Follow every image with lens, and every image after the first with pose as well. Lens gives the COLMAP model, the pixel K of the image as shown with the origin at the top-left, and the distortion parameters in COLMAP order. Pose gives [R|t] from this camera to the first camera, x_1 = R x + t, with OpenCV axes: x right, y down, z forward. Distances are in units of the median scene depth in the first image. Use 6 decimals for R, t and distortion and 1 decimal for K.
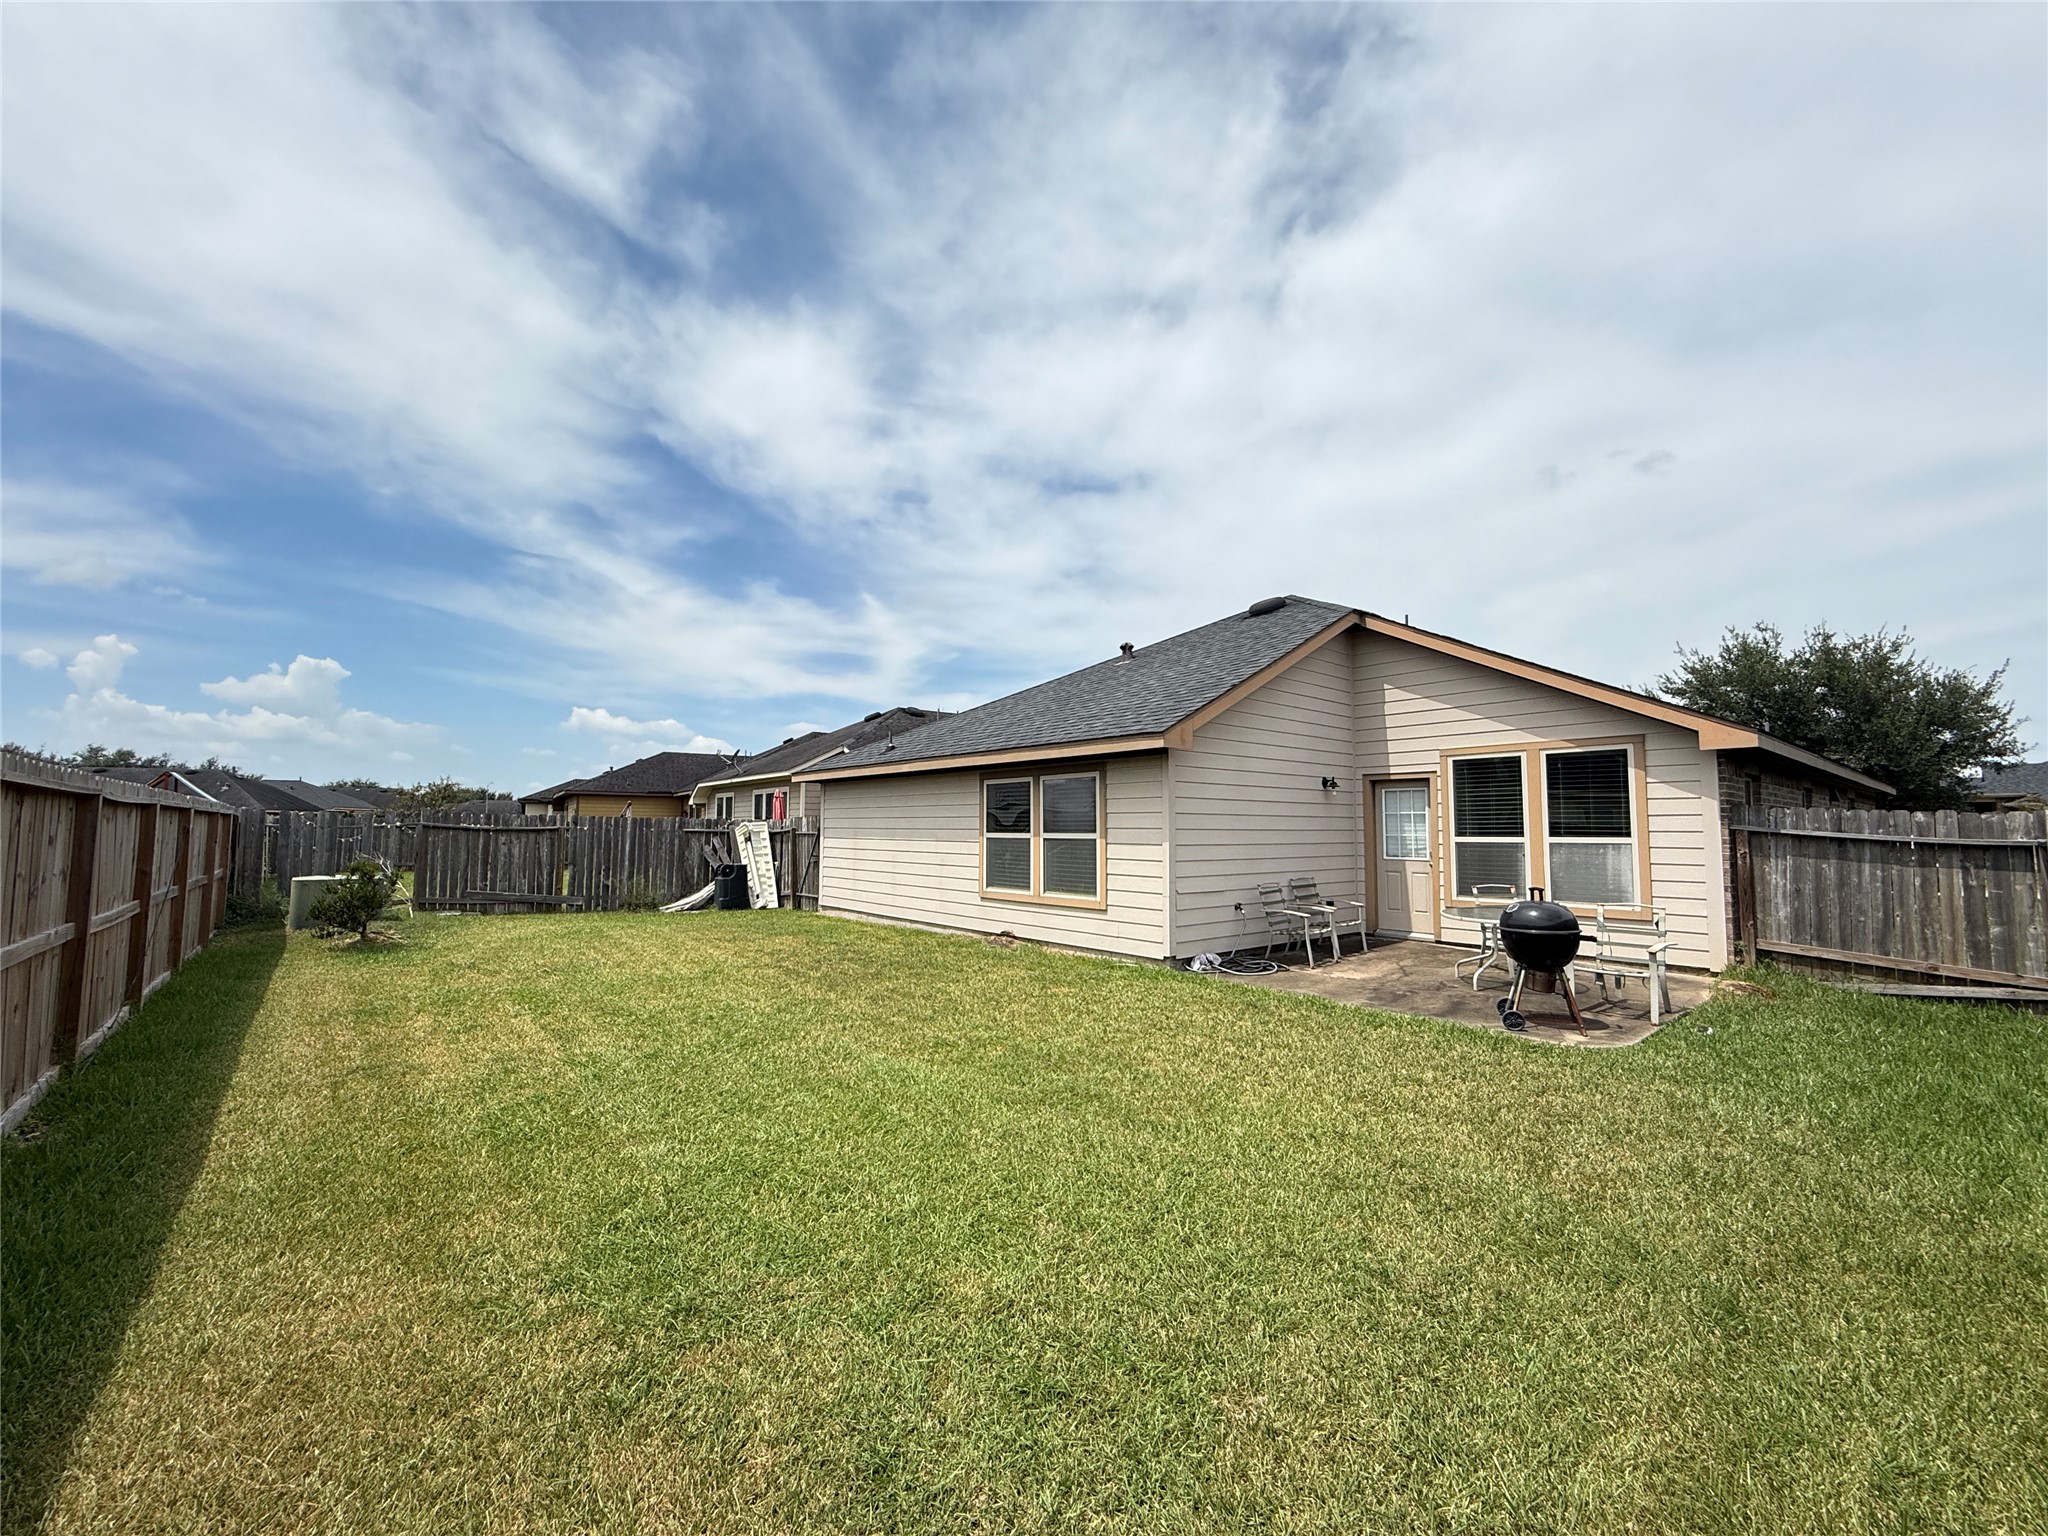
lens RADIAL K [[815.4, 0, 1018.4], [0, 815.4, 768.6], [0, 0, 1]] dist [0.000144, -0.000214]
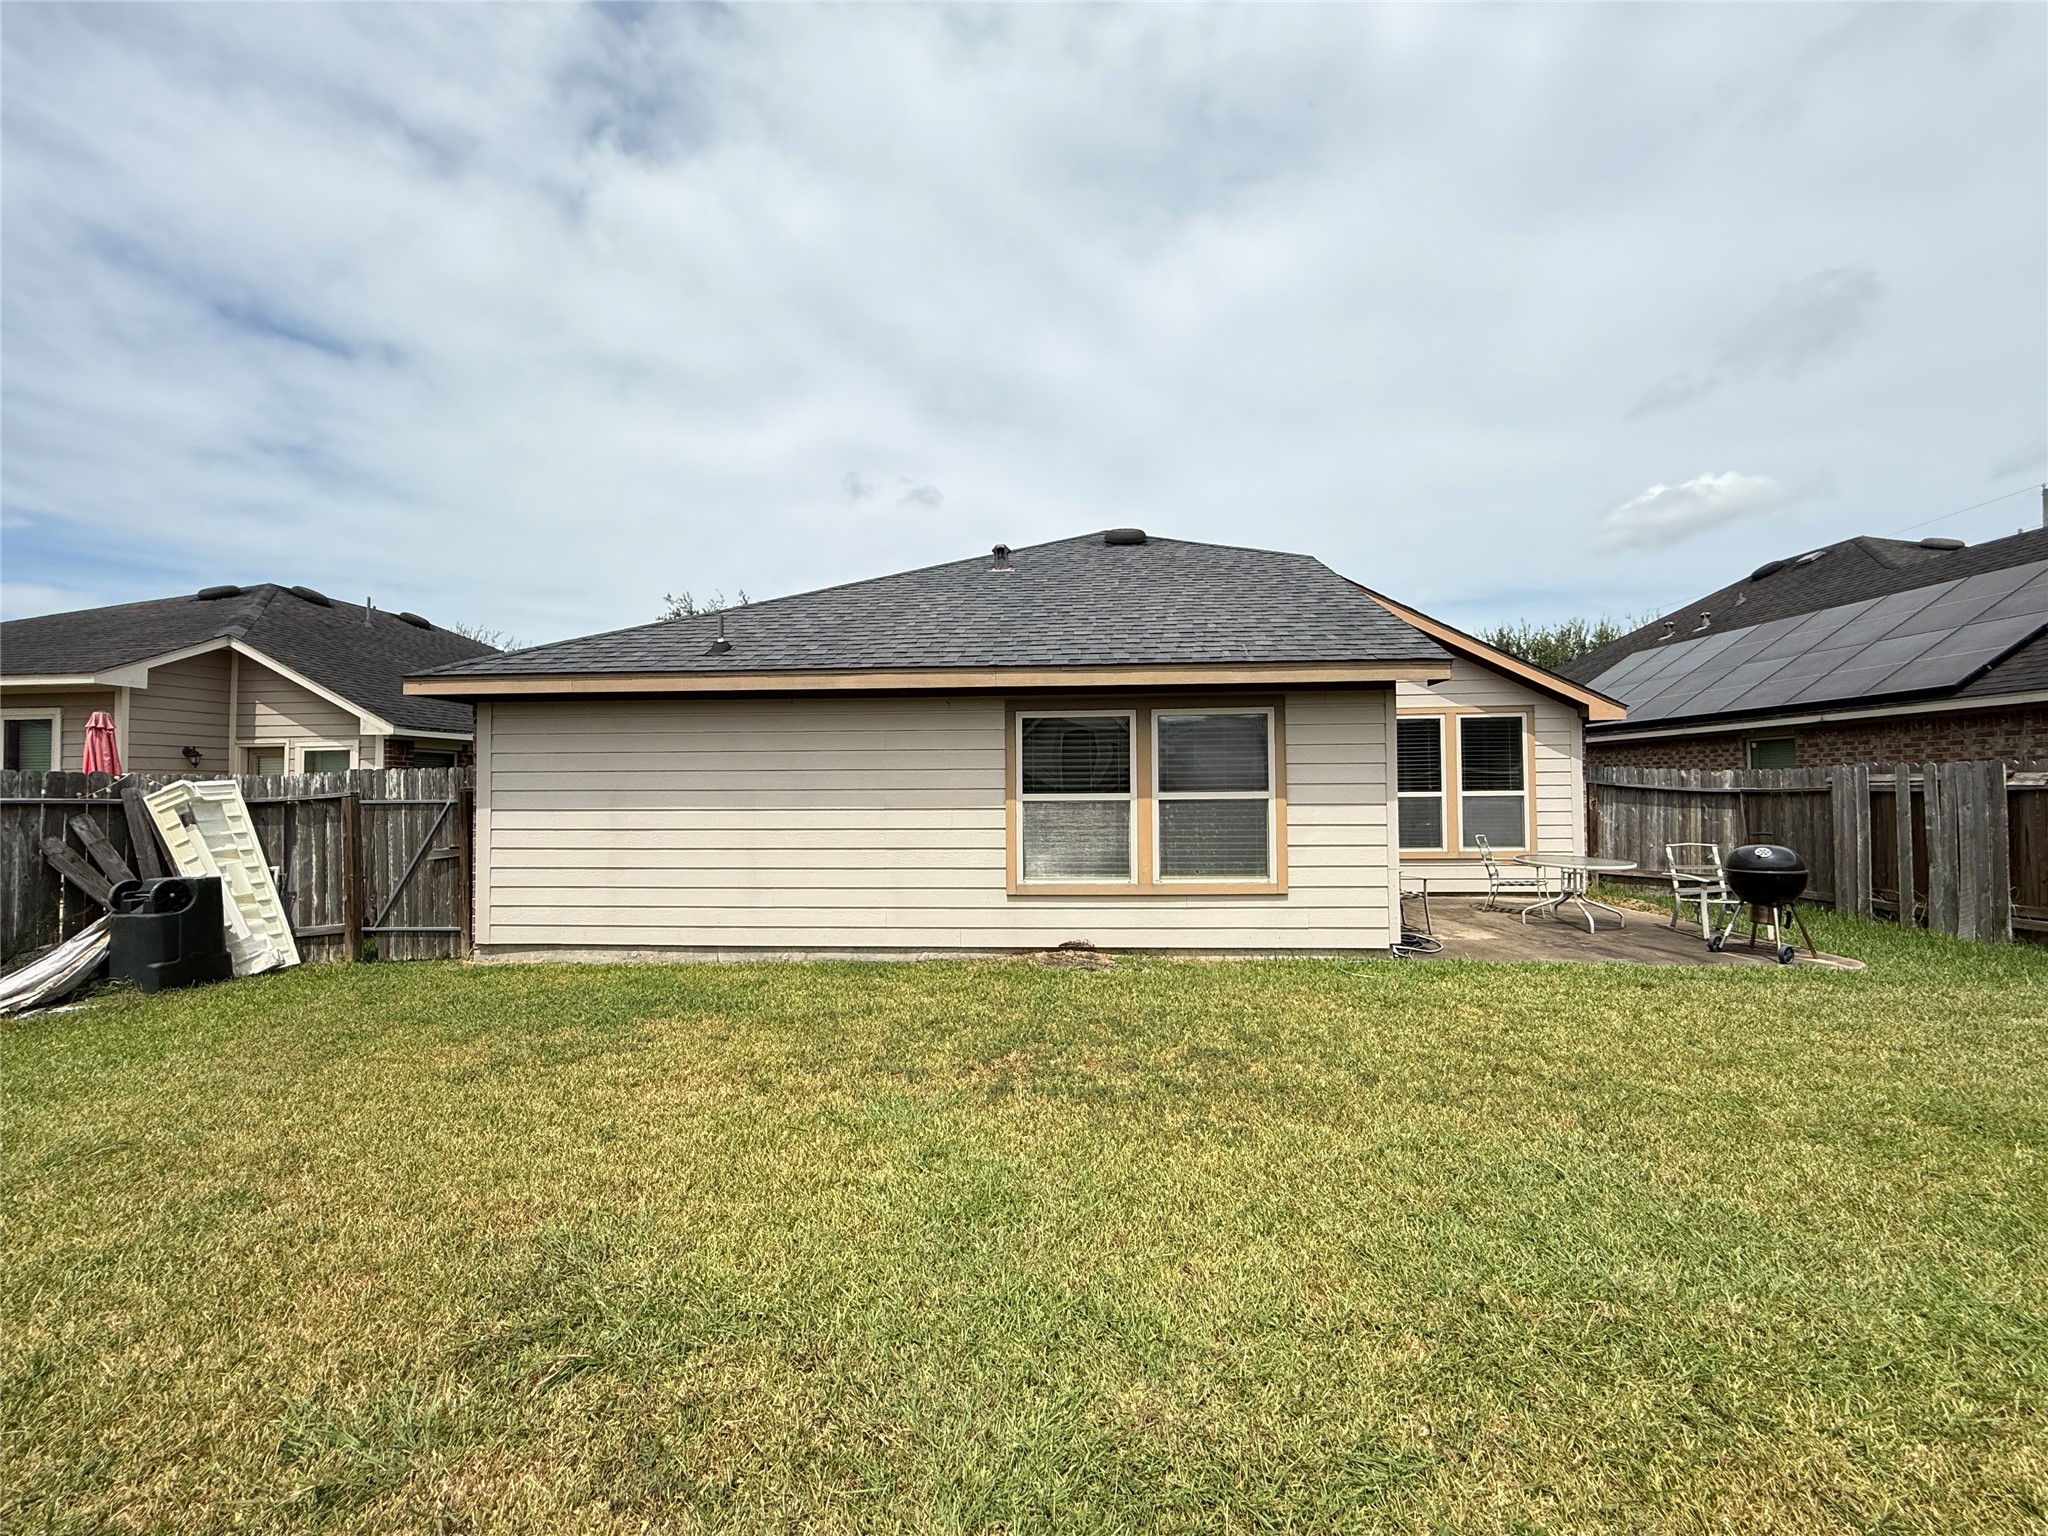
lens RADIAL K [[815.4, 0, 1017.8], [0, 815.4, 774.6], [0, 0, 1]] dist [0.000144, -0.000214]
pose [[0.690258, 0.006034, 0.723538, -0.539497], [-0.043530, 0.998500, 0.033201, 0.045629], [-0.722252, -0.054413, 0.689486, 0.601762]]
